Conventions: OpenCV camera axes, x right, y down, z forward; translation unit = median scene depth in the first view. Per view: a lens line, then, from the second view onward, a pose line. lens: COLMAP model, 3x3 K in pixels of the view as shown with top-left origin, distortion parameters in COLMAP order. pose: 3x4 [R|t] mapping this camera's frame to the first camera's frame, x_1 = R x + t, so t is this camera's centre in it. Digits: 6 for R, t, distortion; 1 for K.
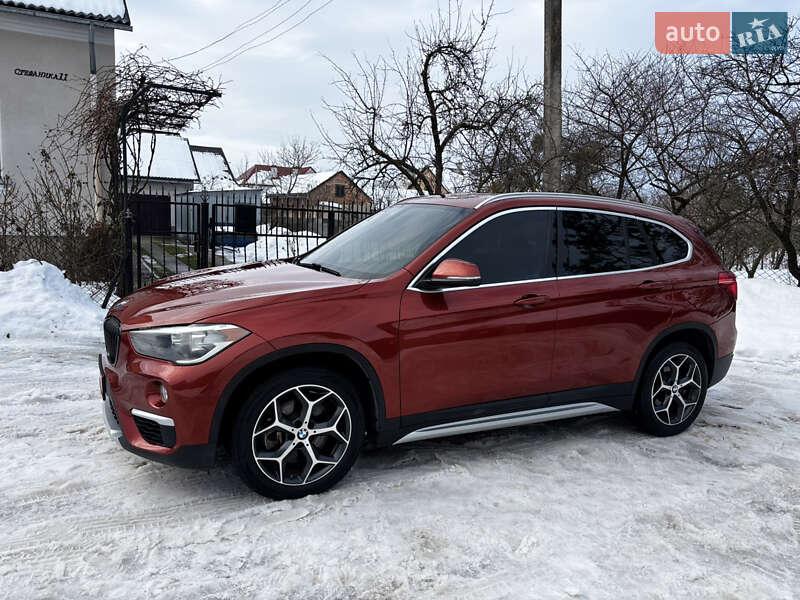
lens RADIAL K [[599.7, 0, 395.2], [0, 599.7, 300.8], [0, 0, 1]] dist [0.057535, -0.068335]
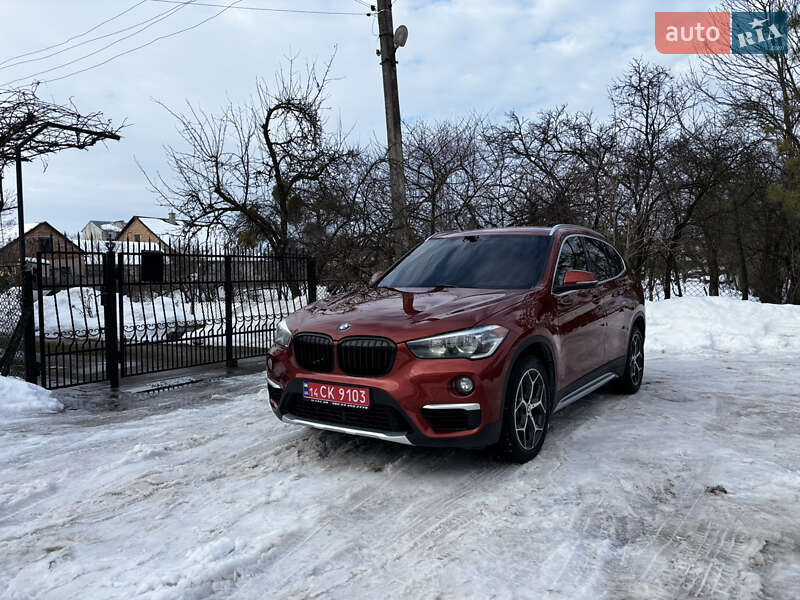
lens RADIAL K [[597.9, 0, 397.6], [0, 597.9, 298.5], [0, 0, 1]] dist [0.052460, -0.052748]
pose [[0.879287, -0.075073, 0.470338, -0.769668], [0.114210, 0.991922, -0.055189, 0.021731], [-0.462396, 0.102244, 0.880759, -0.017655]]
